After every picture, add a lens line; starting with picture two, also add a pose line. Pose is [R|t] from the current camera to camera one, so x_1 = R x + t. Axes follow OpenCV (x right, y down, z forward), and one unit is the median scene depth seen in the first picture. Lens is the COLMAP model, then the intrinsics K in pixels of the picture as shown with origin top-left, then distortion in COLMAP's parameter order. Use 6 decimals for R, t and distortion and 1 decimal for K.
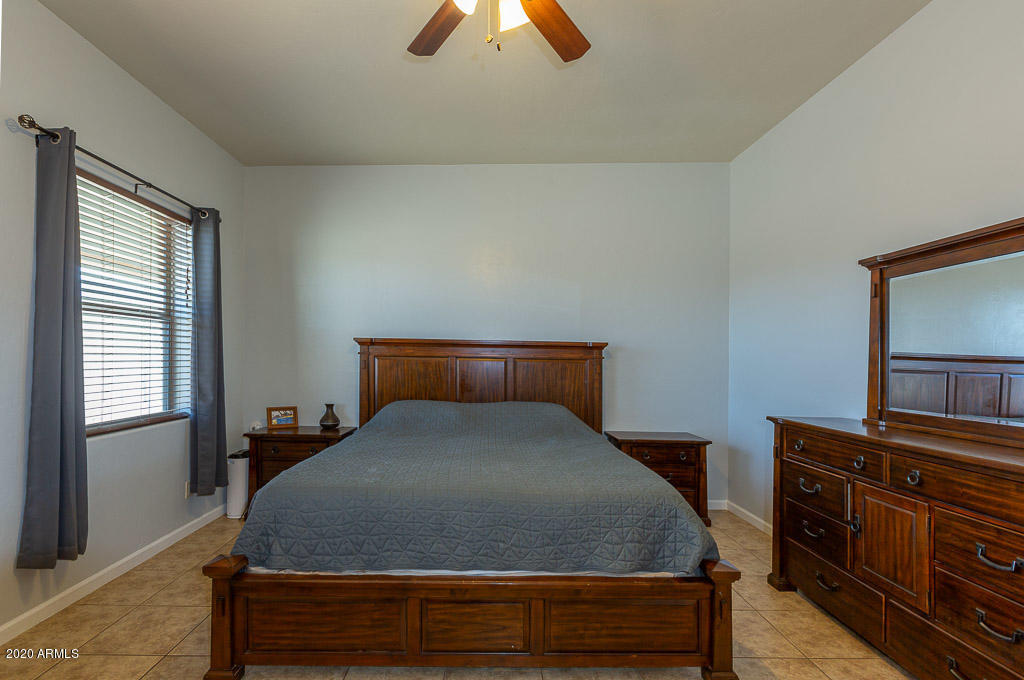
lens RADIAL K [[458.1, 0, 513.6], [0, 458.1, 369.3], [0, 0, 1]] dist [-0.001541, -0.000351]
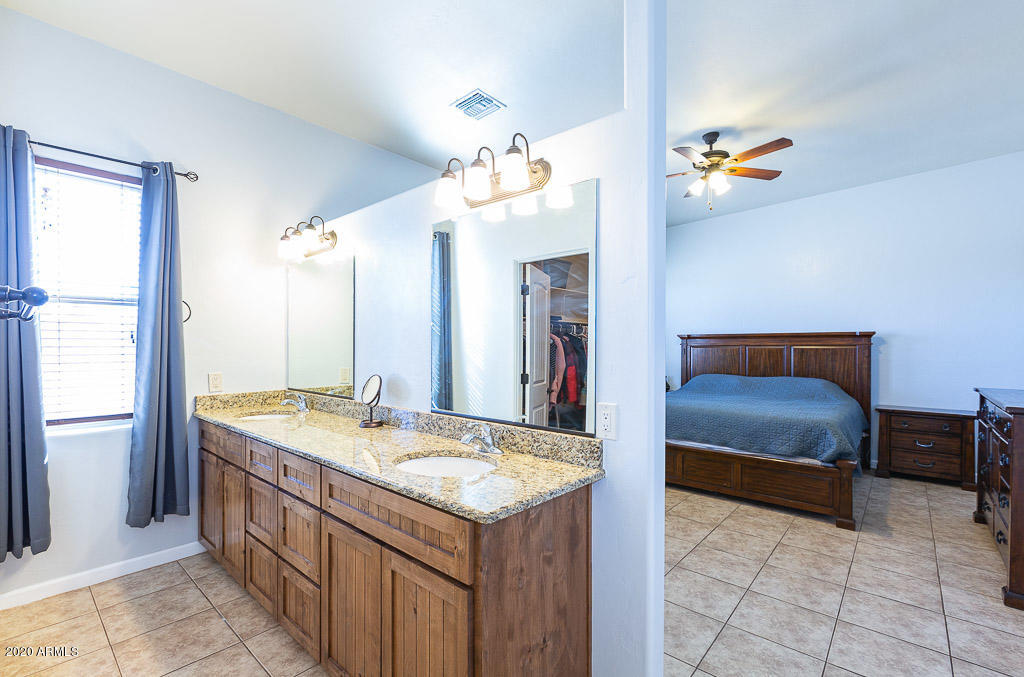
lens RADIAL K [[454.7, 0, 526.4], [0, 454.7, 358.0], [0, 0, 1]] dist [-0.000350, -0.000160]
pose [[0.733941, -0.000235, -0.679214, 0.359934], [-0.002667, 0.999991, -0.003228, 0.019816], [0.679208, 0.004181, 0.733934, -0.551995]]
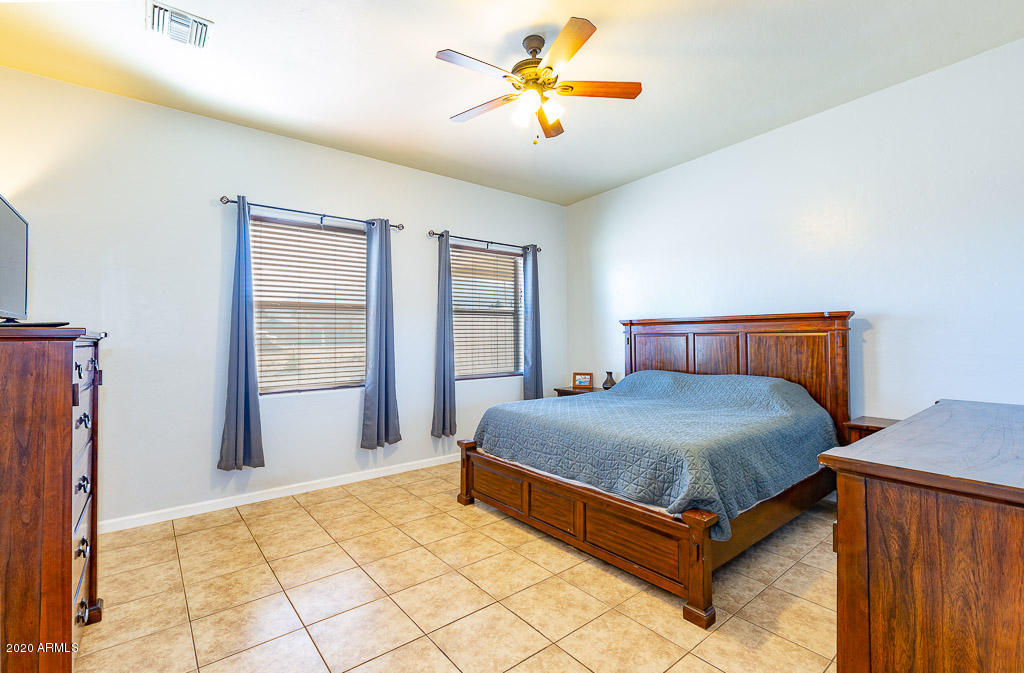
lens RADIAL K [[466.3, 0, 512.0], [0, 466.3, 336.5], [0, 0, 1]] dist [0.000368, 0.000111]
pose [[0.604499, -0.023511, -0.796259, 0.533940], [0.001099, 0.999588, -0.028680, 0.014005], [0.796605, 0.016462, 0.604276, -0.029380]]
